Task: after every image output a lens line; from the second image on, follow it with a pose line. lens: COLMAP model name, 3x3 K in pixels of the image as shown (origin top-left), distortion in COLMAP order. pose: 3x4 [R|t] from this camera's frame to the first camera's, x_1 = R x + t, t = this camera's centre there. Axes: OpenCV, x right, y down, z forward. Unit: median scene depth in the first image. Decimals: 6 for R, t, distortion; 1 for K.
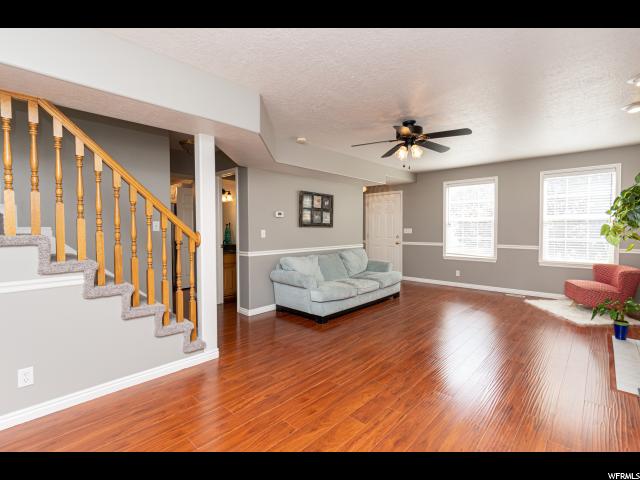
lens RADIAL K [[295.8, 0, 322.4], [0, 295.8, 237.3], [0, 0, 1]] dist [-0.000144, -0.000184]
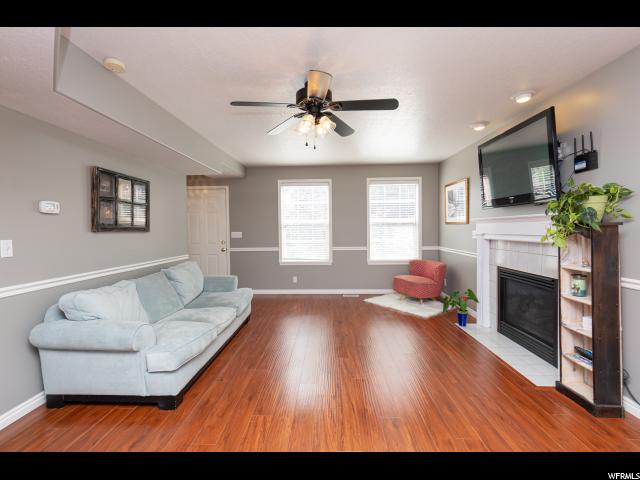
lens RADIAL K [[295.8, 0, 314.2], [0, 295.8, 233.4], [0, 0, 1]] dist [-0.000144, -0.000184]
pose [[0.762702, -0.016710, 0.646534, -0.112240], [0.030751, 0.999472, -0.010445, -0.013282], [-0.646018, 0.027849, 0.762814, 0.298527]]
